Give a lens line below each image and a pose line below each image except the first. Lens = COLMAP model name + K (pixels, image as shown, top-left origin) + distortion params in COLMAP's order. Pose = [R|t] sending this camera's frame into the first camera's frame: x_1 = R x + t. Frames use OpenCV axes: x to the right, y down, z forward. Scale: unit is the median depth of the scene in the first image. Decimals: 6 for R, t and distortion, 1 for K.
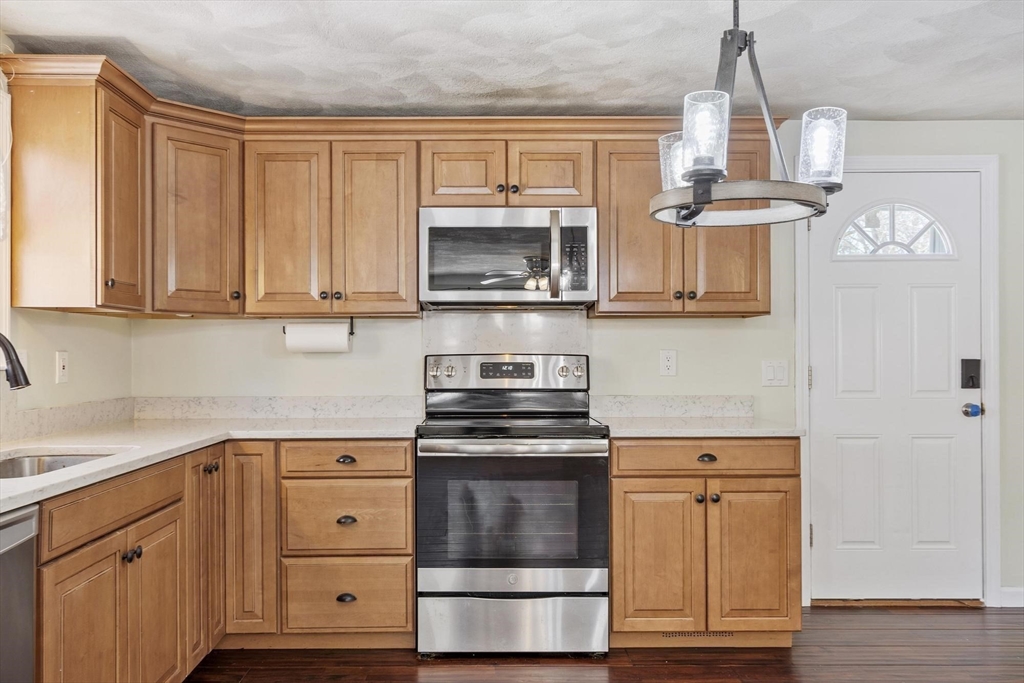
lens RADIAL K [[829.3, 0, 466.5], [0, 829.3, 352.2], [0, 0, 1]] dist [0.027111, -0.016791]
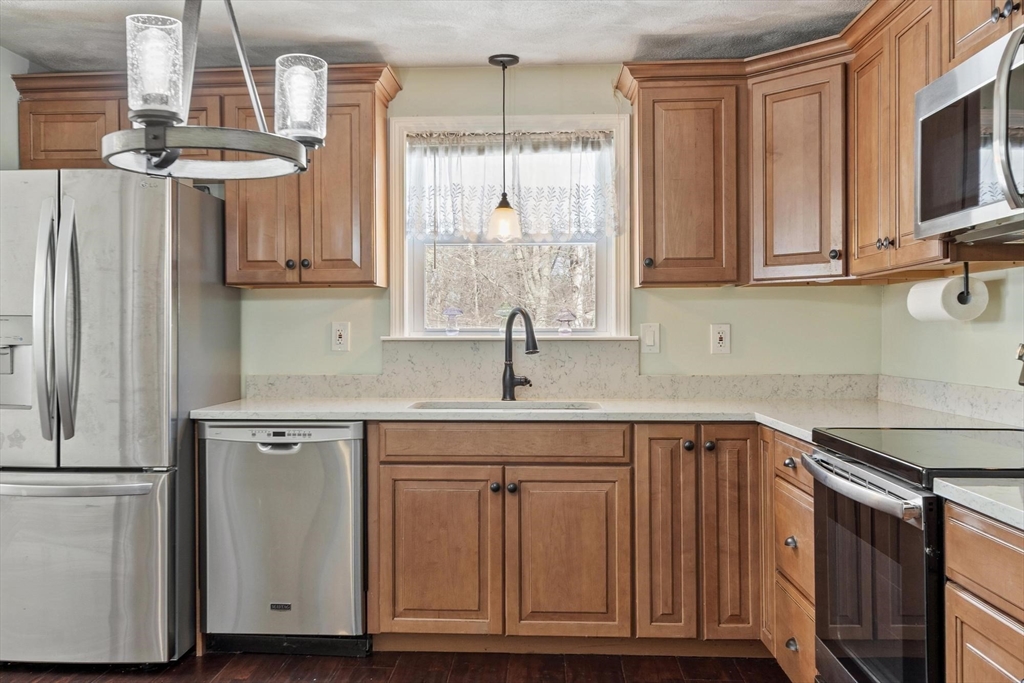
lens RADIAL K [[932.5, 0, 487.4], [0, 932.5, 334.5], [0, 0, 1]] dist [0.024695, 0.000000]
pose [[-0.063291, 0.004583, -0.997985, 0.734821], [0.006730, 0.999969, 0.004165, 0.005056], [0.997972, -0.006453, -0.063320, 0.773315]]
